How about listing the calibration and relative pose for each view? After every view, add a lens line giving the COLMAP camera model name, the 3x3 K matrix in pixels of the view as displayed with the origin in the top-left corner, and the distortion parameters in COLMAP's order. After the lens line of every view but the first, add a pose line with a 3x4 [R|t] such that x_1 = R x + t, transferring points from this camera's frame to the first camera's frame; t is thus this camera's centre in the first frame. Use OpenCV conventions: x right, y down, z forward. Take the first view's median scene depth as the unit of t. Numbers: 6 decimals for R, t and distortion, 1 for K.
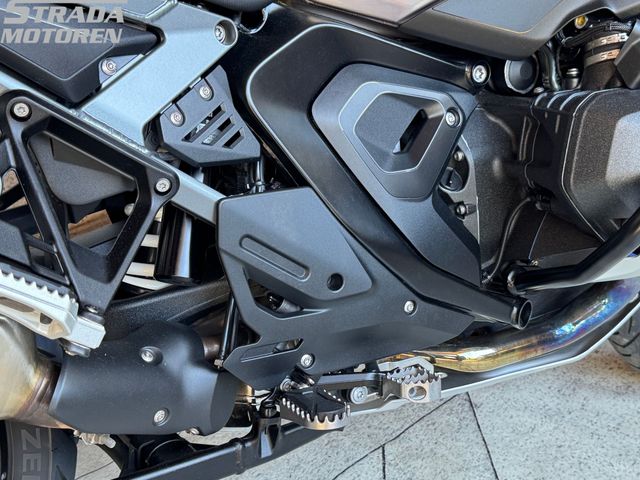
lens RADIAL K [[875.4, 0, 320.0], [0, 875.4, 240.0], [0, 0, 1]] dist [0.130803, -0.046401]
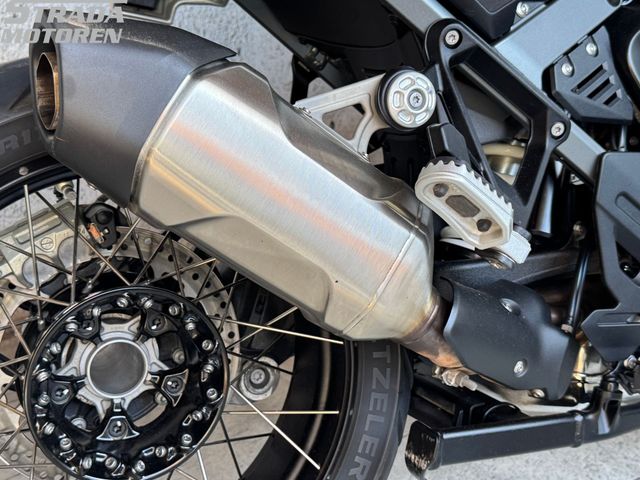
lens RADIAL K [[875.4, 0, 320.0], [0, 875.4, 240.0], [0, 0, 1]] dist [0.130803, -0.046401]
pose [[0.990379, 0.087603, -0.107125, -0.308619], [-0.098444, 0.990057, -0.100483, 0.180208], [0.097258, 0.110062, 0.989155, -0.013310]]
